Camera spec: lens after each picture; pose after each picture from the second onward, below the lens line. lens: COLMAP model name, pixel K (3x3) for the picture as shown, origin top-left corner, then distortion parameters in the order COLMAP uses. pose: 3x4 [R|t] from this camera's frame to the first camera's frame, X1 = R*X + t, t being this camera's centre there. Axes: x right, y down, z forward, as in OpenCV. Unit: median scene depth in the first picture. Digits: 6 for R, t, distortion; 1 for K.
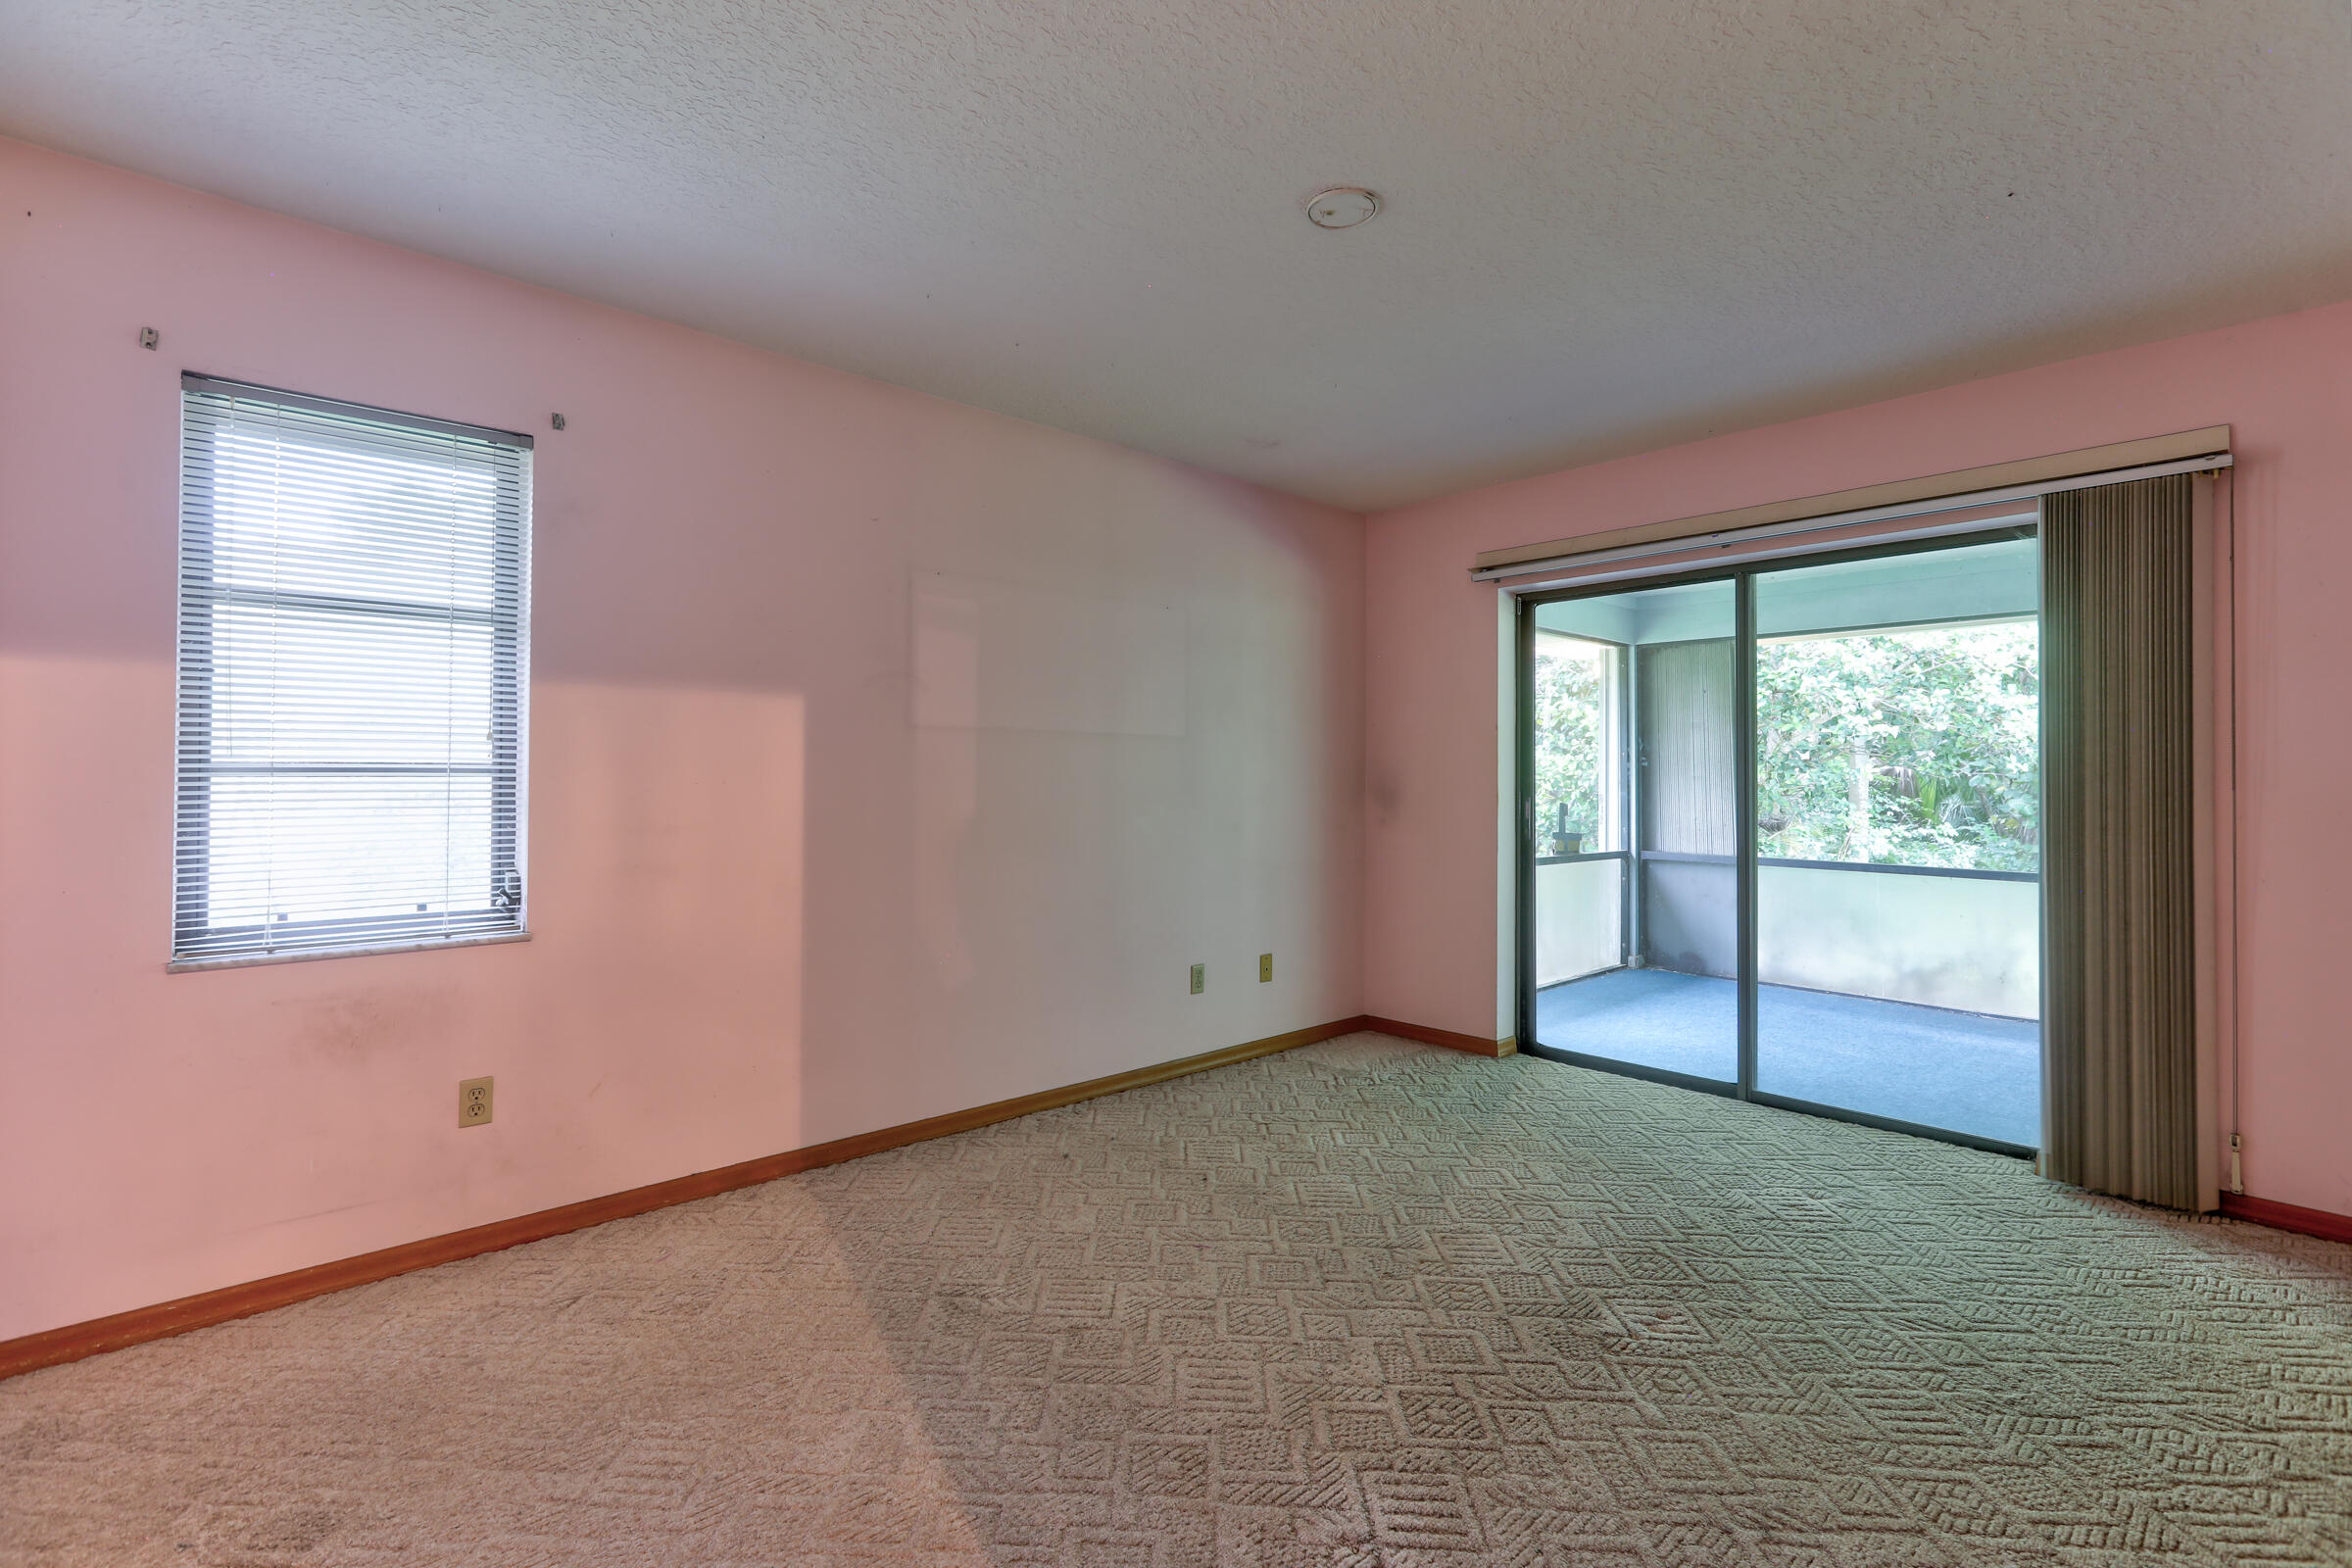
lens RADIAL K [[1069.8, 0, 1176.0], [0, 1069.8, 784.0], [0, 0, 1]] dist [-0.001438, -0.000070]
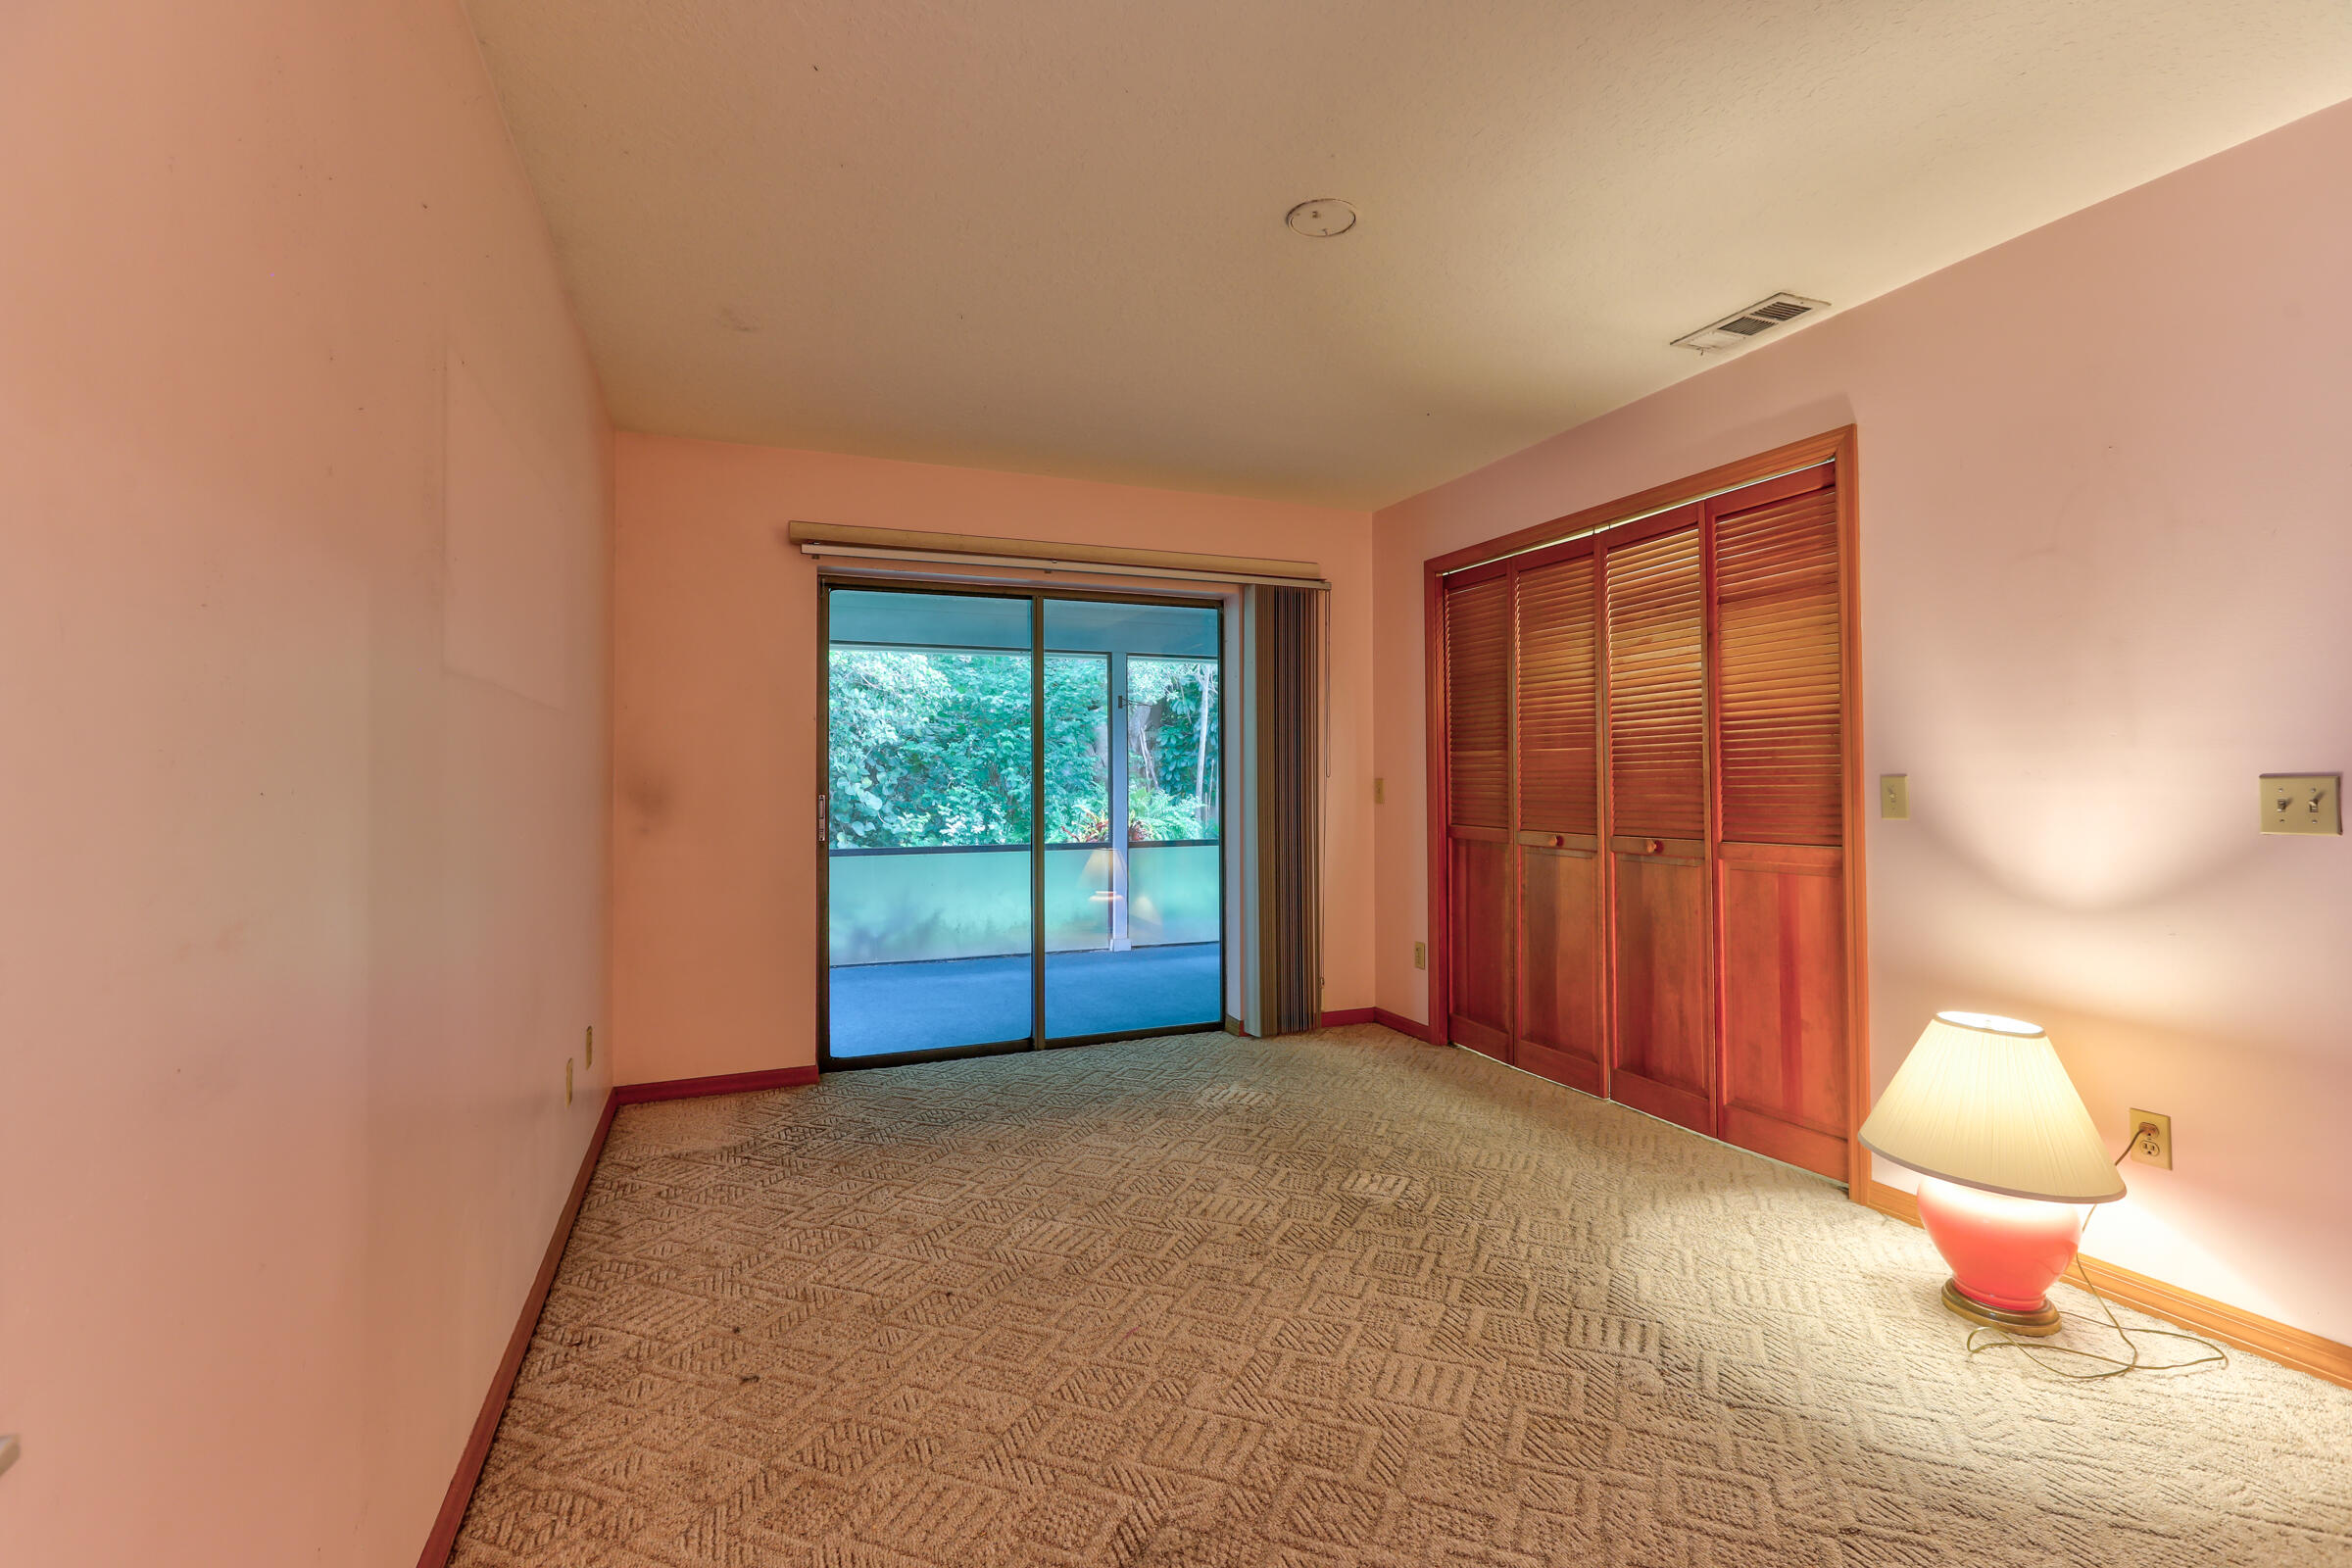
lens RADIAL K [[1069.8, 0, 1176.0], [0, 1069.8, 784.0], [0, 0, 1]] dist [-0.001438, -0.000070]
pose [[0.332695, -0.010667, 0.942974, -0.520556], [0.011900, 0.999904, 0.007112, -0.000240], [-0.942960, 0.008855, 0.332790, 0.480502]]
